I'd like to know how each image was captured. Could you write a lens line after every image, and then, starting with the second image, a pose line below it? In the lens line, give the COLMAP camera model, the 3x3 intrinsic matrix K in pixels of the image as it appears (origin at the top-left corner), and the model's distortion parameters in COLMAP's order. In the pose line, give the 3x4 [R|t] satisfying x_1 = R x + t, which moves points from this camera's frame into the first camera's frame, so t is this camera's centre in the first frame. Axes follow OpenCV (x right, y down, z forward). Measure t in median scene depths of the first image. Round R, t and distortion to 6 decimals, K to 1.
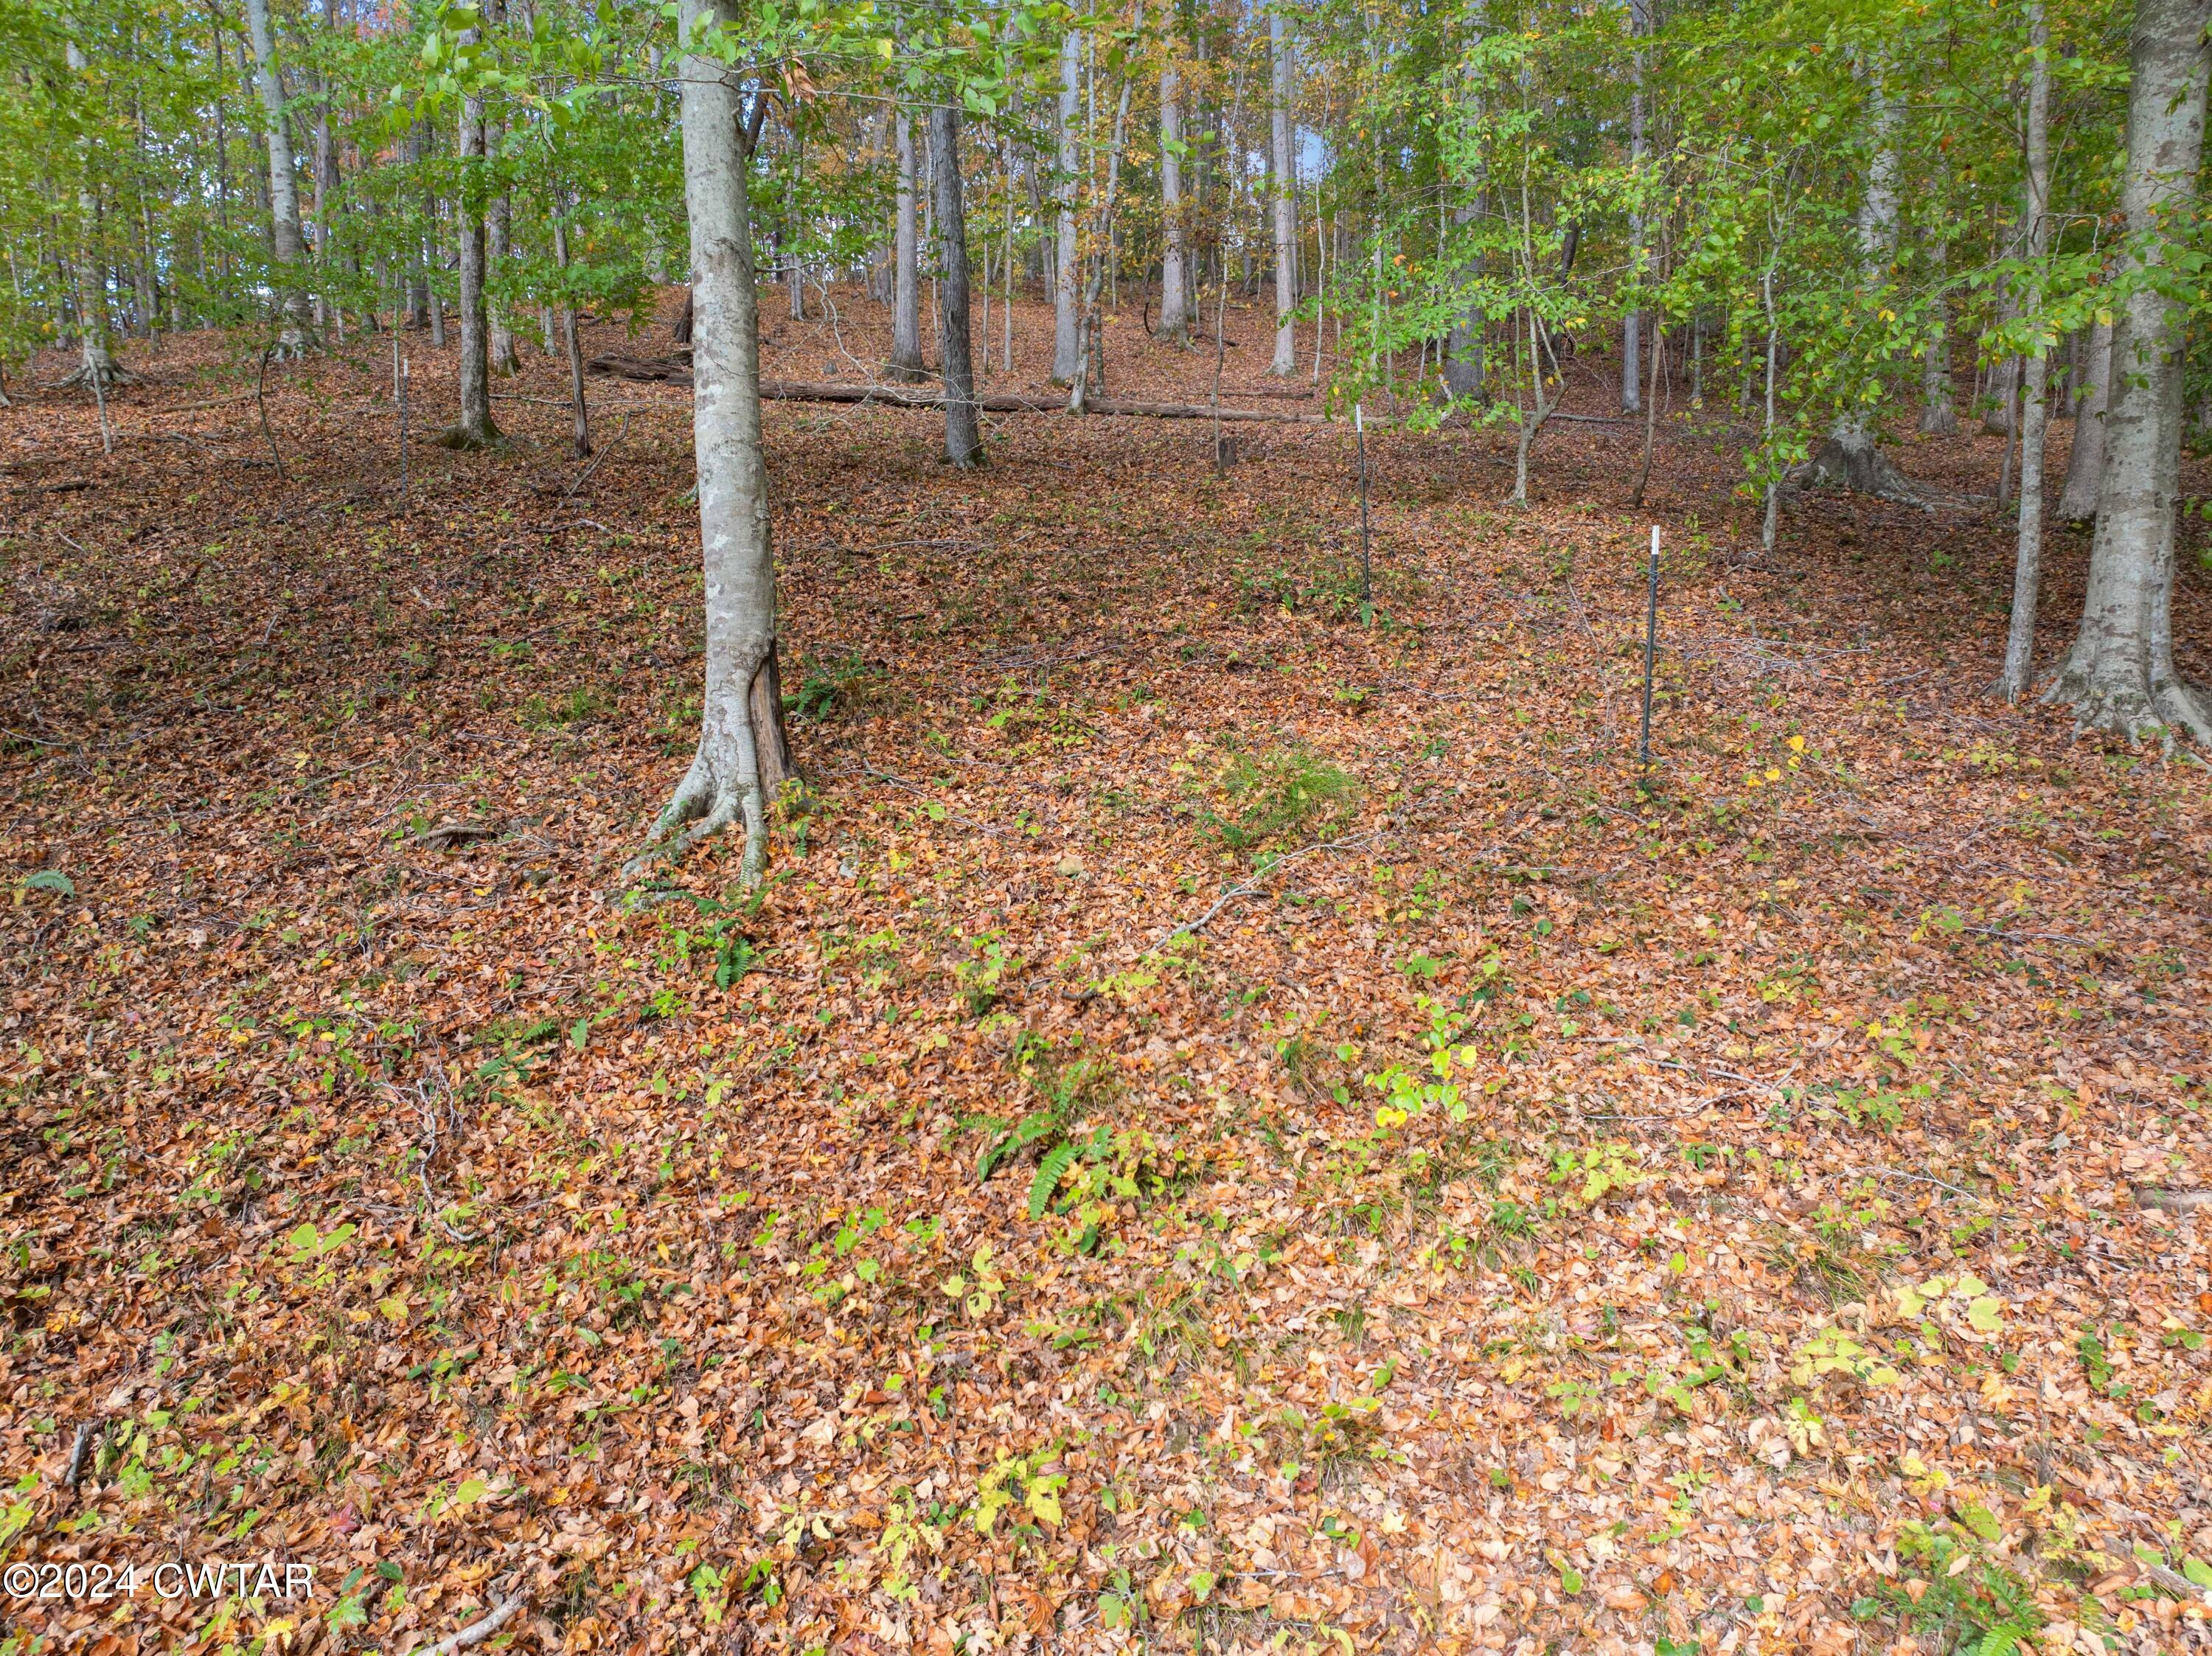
lens RADIAL K [[1610.2, 0, 1106.0], [0, 1610.2, 828.0], [0, 0, 1]] dist [-0.026690, -0.005696]
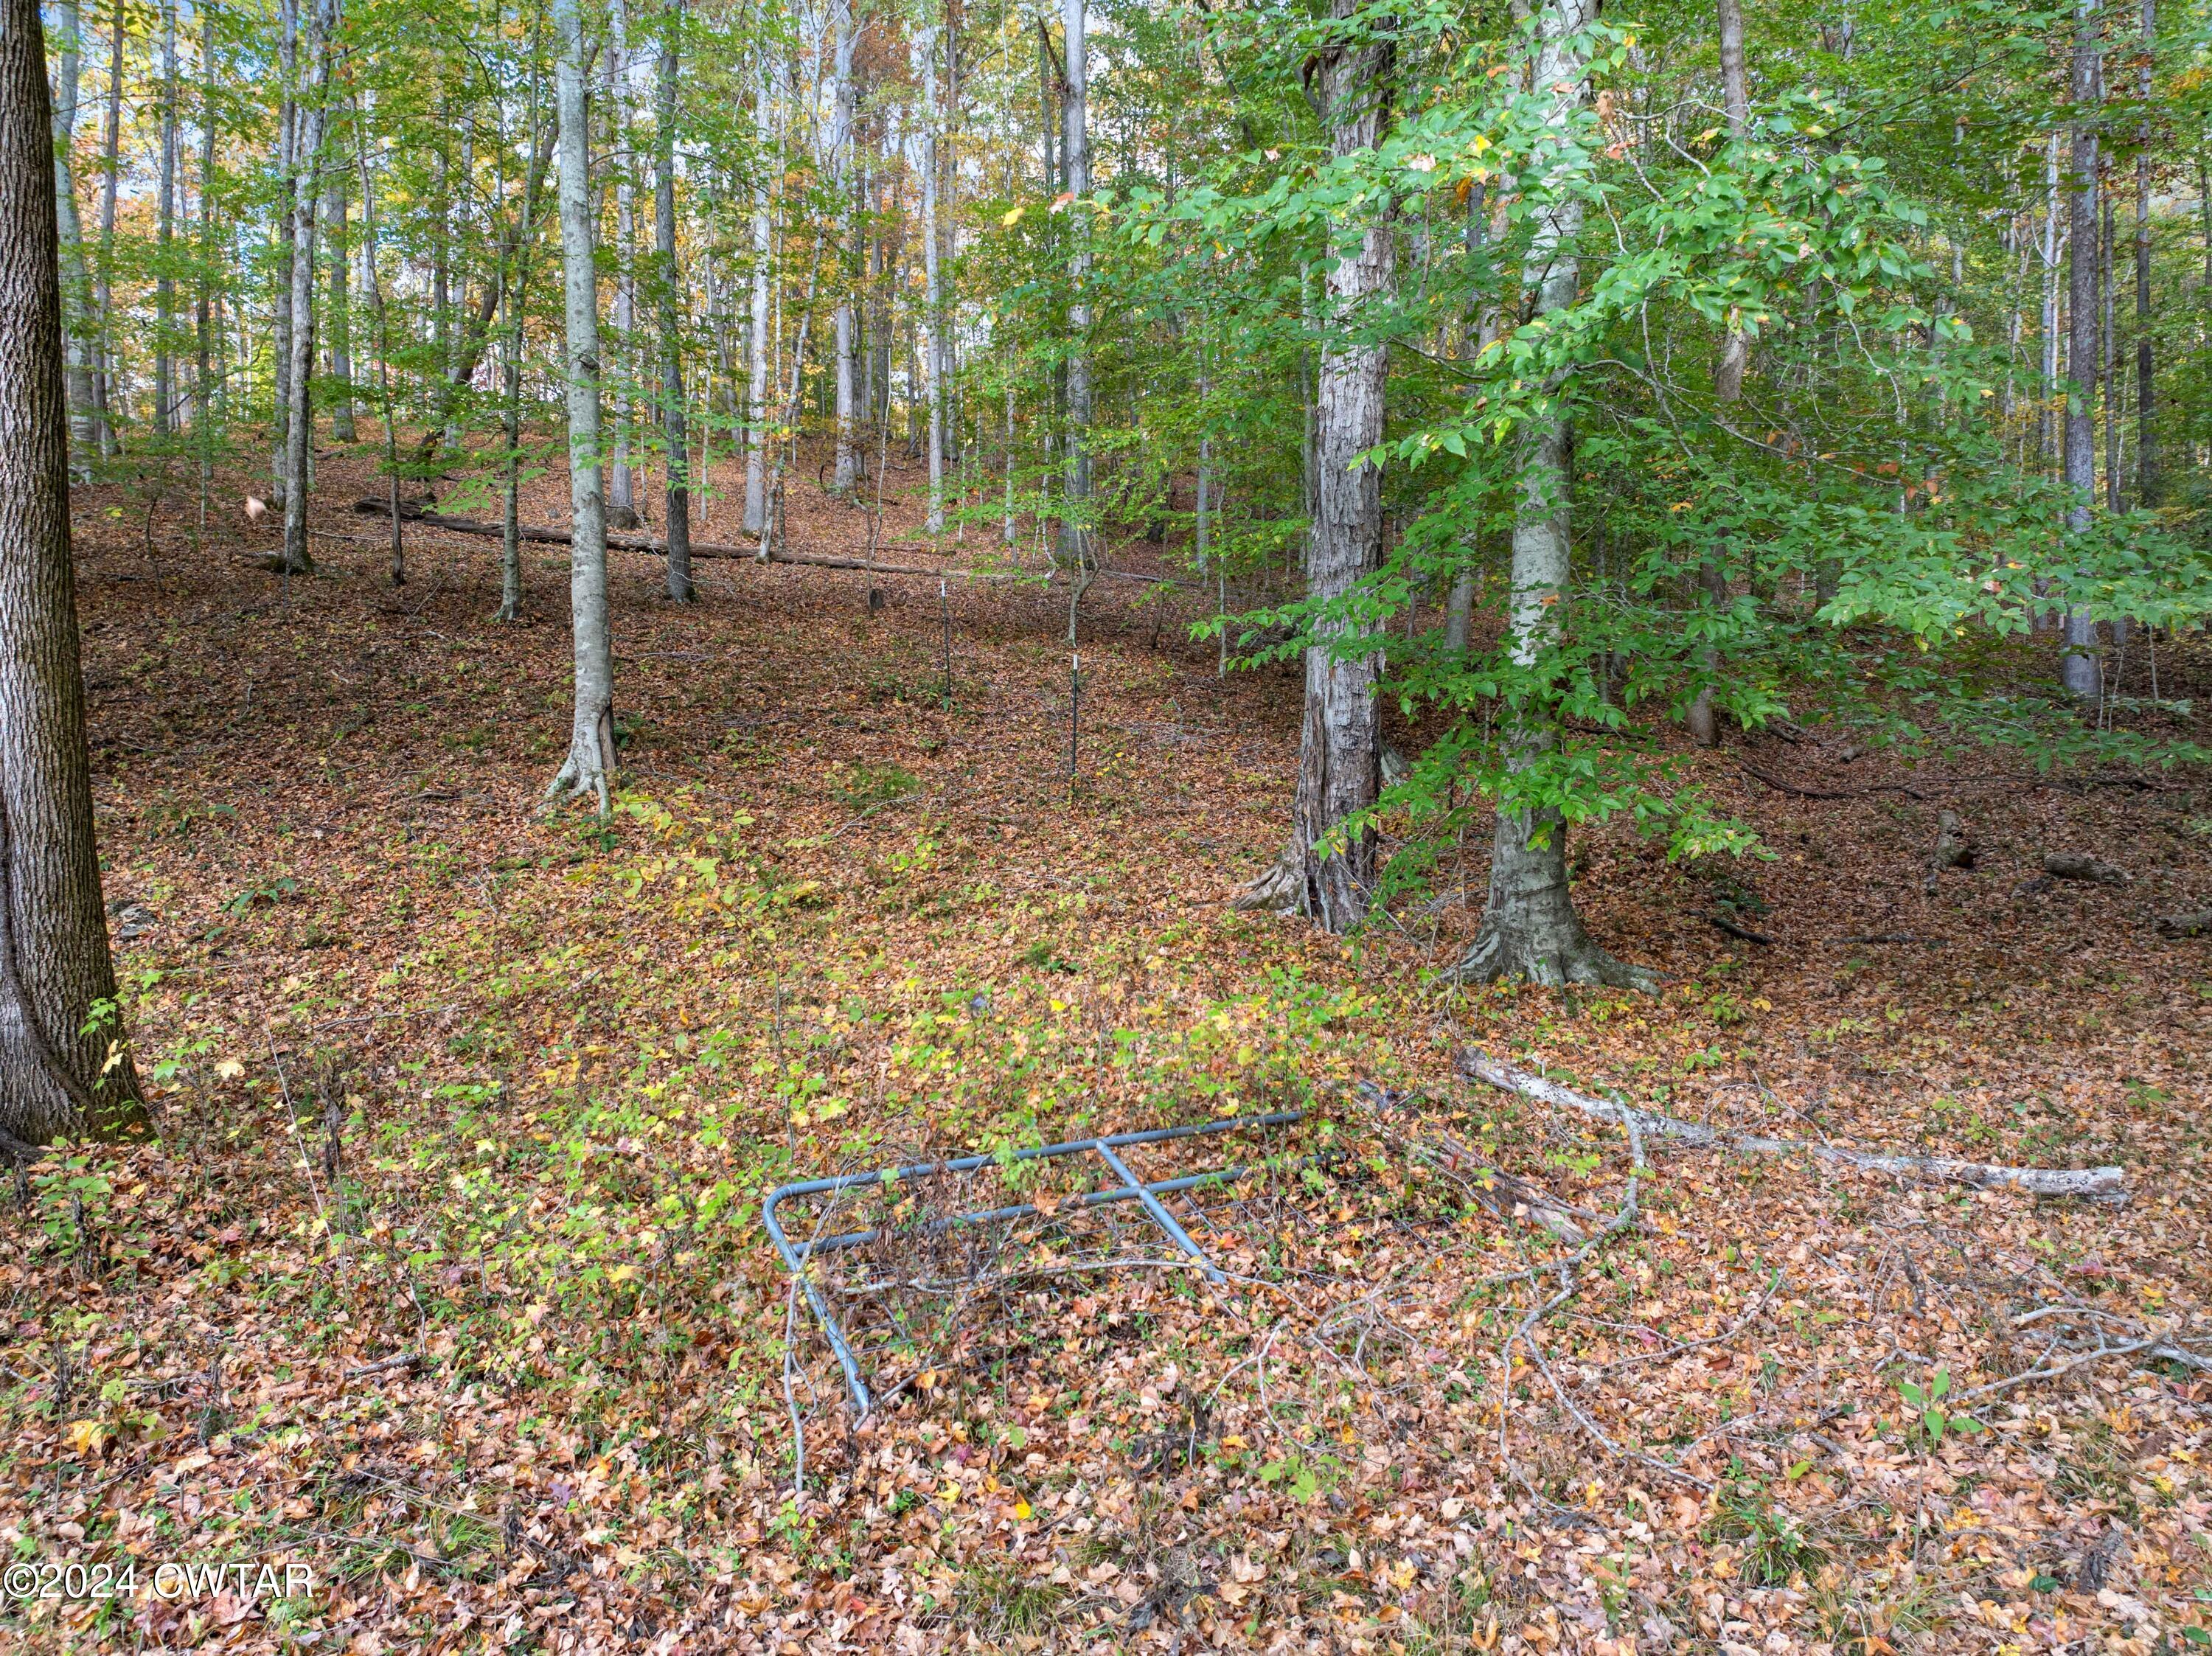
lens RADIAL K [[1610.2, 0, 1106.0], [0, 1610.2, 828.0], [0, 0, 1]] dist [-0.026690, -0.005696]
pose [[0.979905, 0.013465, 0.199010, -0.006771], [0.002719, 0.996724, -0.080828, 0.131428], [-0.199447, 0.079745, 0.976658, -0.657992]]
